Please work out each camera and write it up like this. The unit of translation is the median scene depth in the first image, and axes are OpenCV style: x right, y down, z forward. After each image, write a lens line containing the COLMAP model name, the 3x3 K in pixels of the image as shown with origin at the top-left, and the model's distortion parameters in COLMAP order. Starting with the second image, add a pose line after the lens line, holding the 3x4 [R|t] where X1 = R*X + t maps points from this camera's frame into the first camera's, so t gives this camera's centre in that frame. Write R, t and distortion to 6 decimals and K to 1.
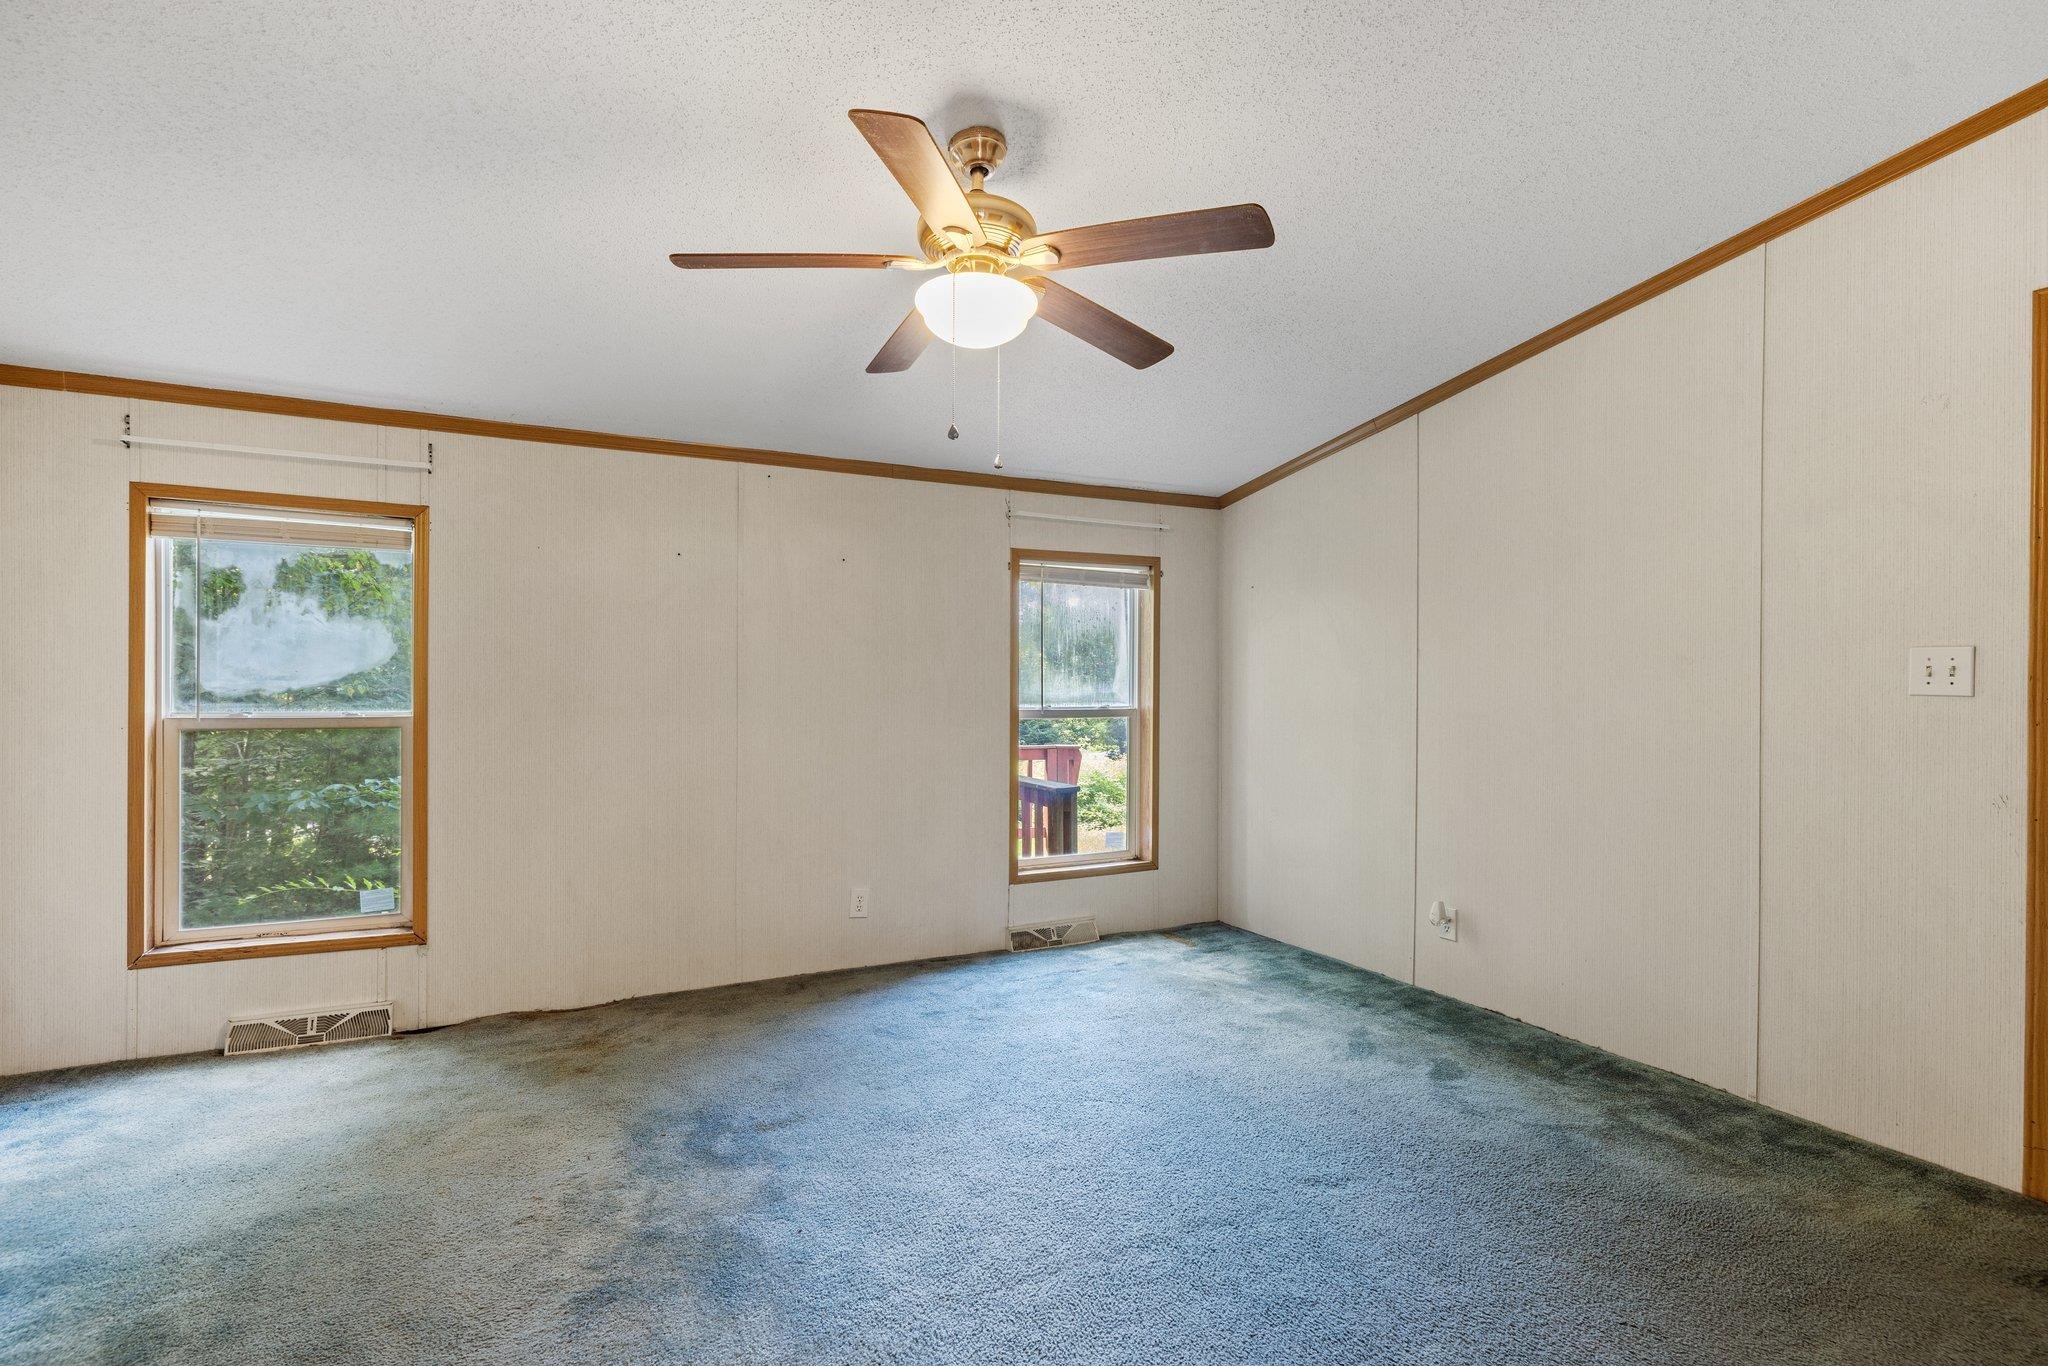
lens RADIAL K [[979.9, 0, 1039.0], [0, 979.9, 701.9], [0, 0, 1]] dist [-0.000575, -0.000340]
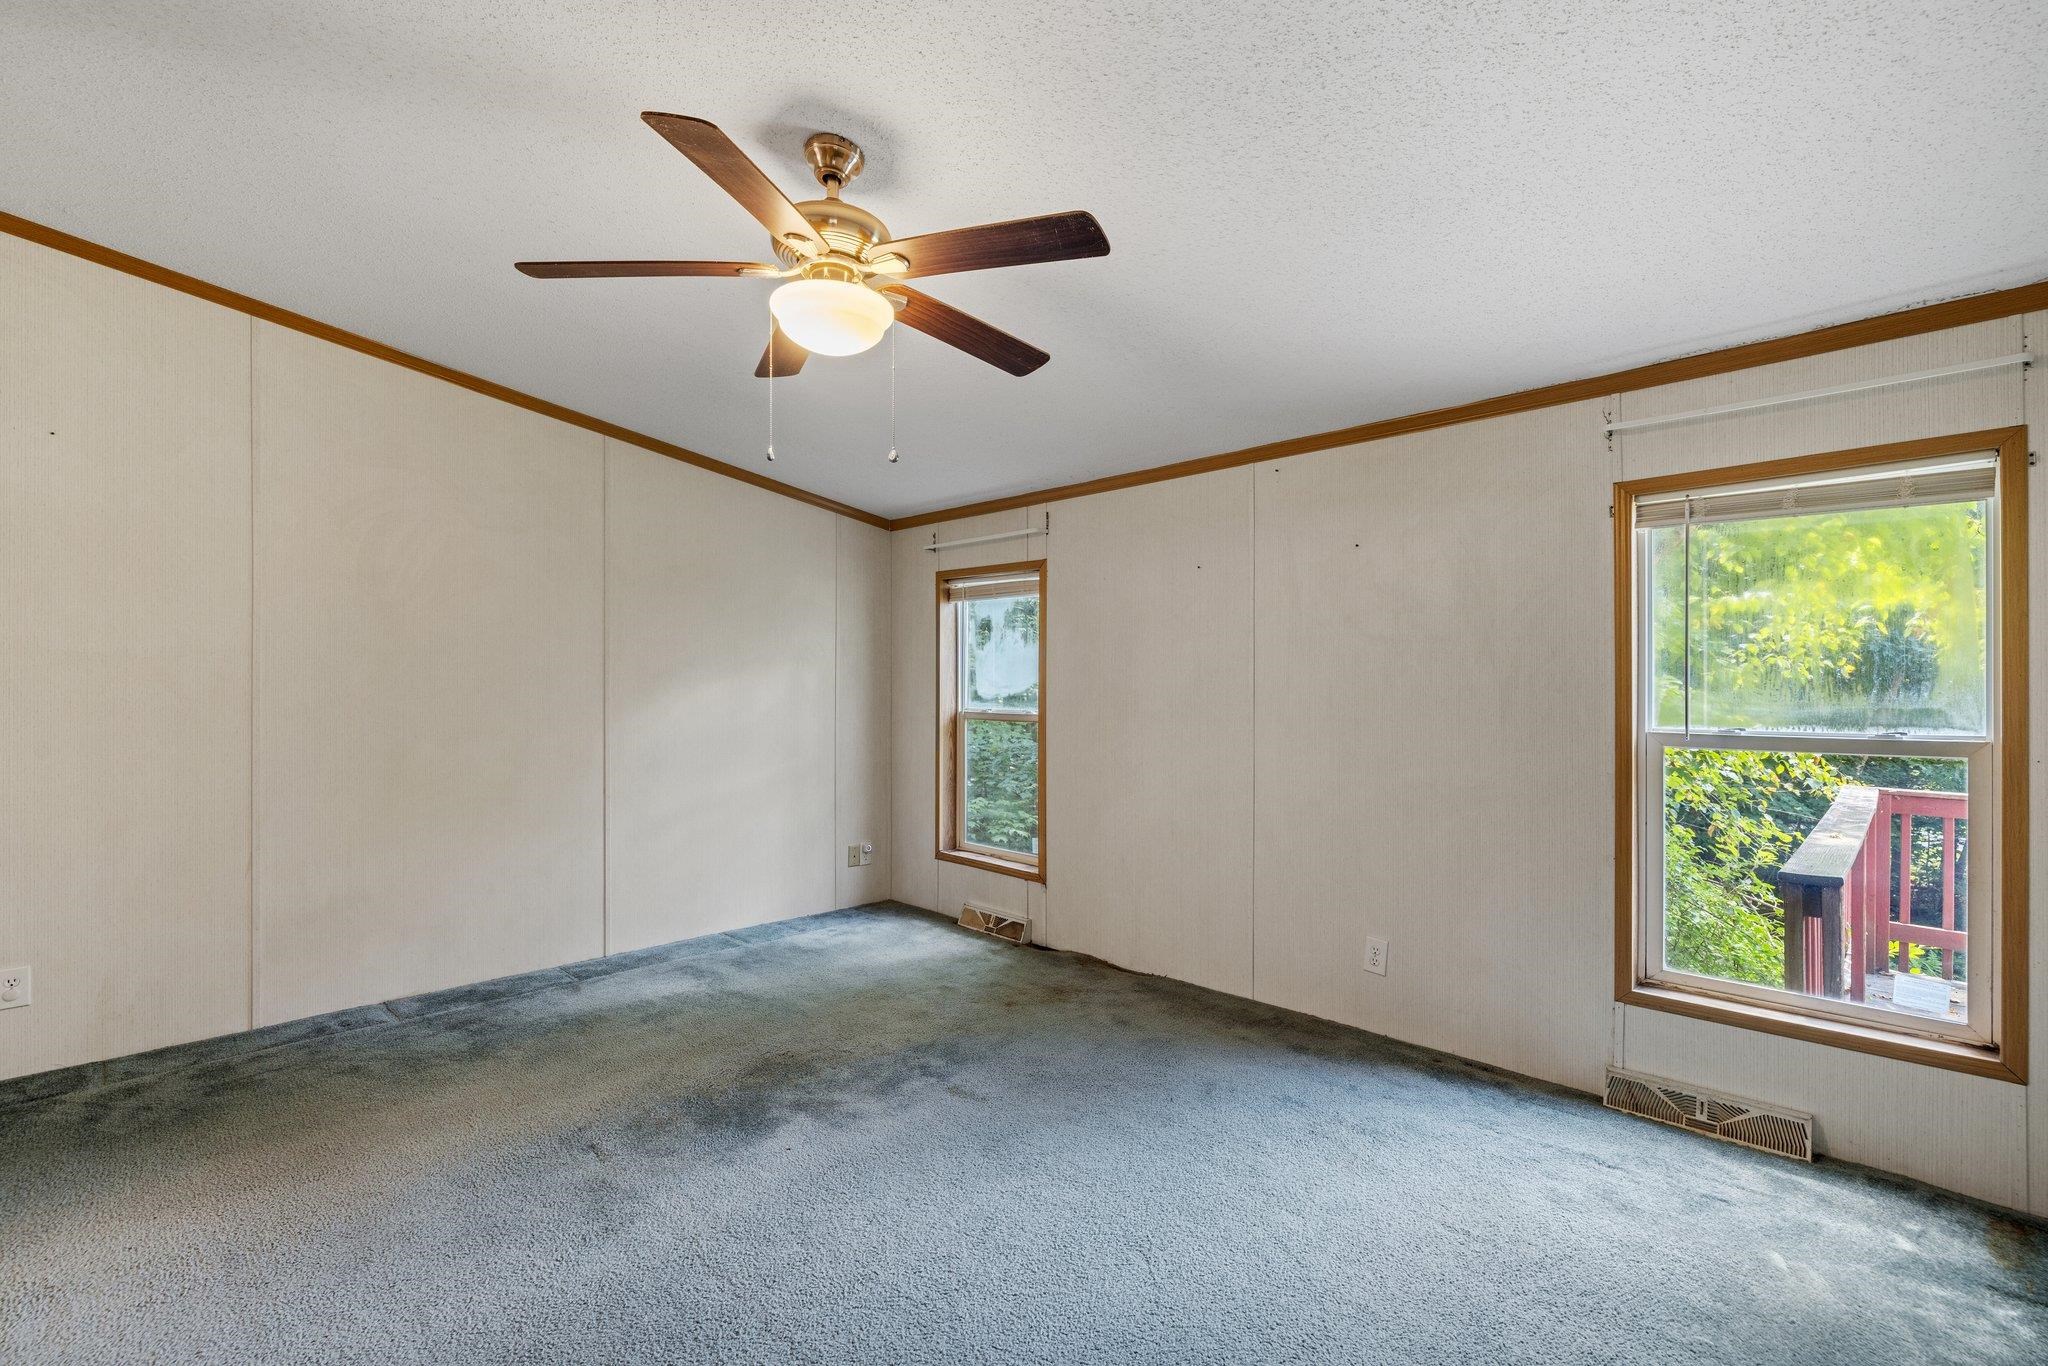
lens RADIAL K [[920.3, 0, 1021.5], [0, 920.3, 688.6], [0, 0, 1]] dist [-0.008525, 0.001124]
pose [[0.305017, -0.004076, -0.952338, 0.559601], [-0.022749, 0.999674, -0.011565, -0.005054], [0.952075, 0.025193, 0.304825, 0.572066]]
